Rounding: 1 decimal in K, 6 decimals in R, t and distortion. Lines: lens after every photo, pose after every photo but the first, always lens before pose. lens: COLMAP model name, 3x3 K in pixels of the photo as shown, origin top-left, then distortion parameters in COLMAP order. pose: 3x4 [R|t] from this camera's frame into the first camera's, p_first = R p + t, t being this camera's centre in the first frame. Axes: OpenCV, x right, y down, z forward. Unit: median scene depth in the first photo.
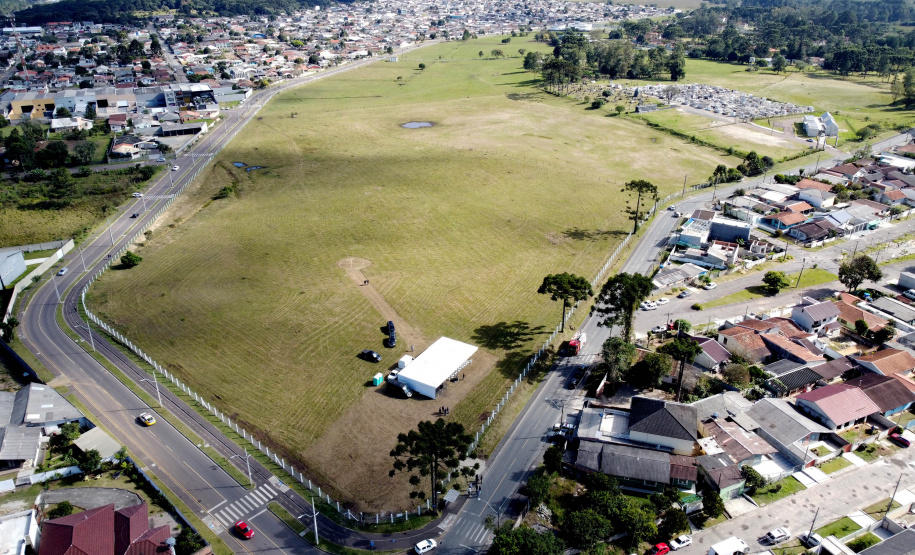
lens RADIAL K [[694.1, 0, 457.5], [0, 694.1, 277.5], [0, 0, 1]] dist [0.001485, -0.000845]
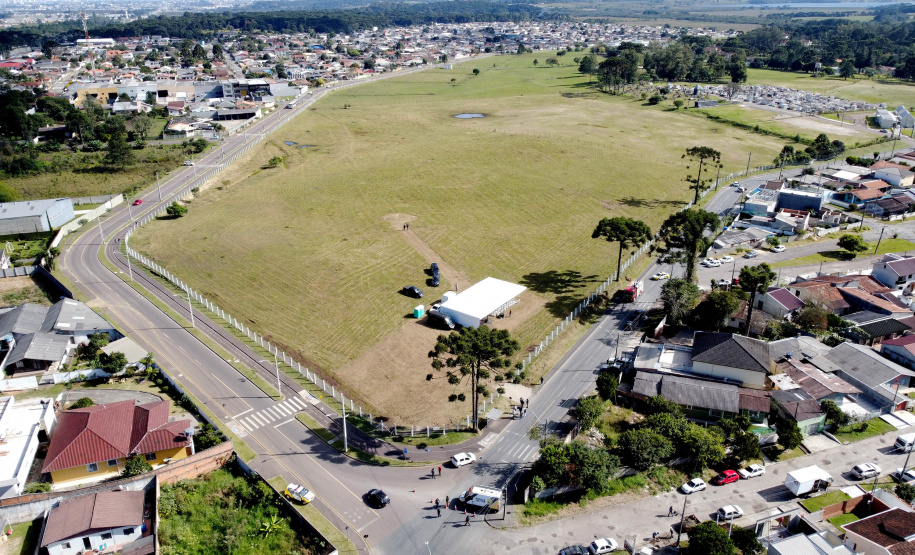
lens RADIAL K [[694.1, 0, 457.5], [0, 694.1, 277.5], [0, 0, 1]] dist [0.001485, -0.000845]
pose [[0.997148, 0.029264, -0.069573, 0.001368], [-0.032200, 0.998622, -0.041450, 0.123600], [0.068264, 0.043572, 0.996715, 0.055912]]
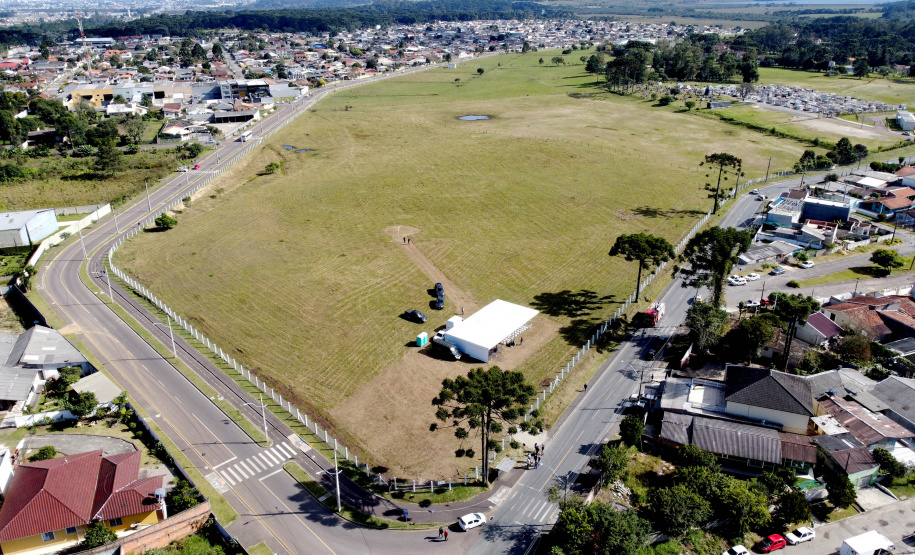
lens RADIAL K [[694.1, 0, 457.5], [0, 694.1, 277.5], [0, 0, 1]] dist [0.001485, -0.000845]
pose [[0.996800, 0.029056, -0.074468, -0.007716], [-0.031981, 0.998751, -0.038393, 0.091011], [0.073259, 0.040651, 0.996484, 0.125179]]
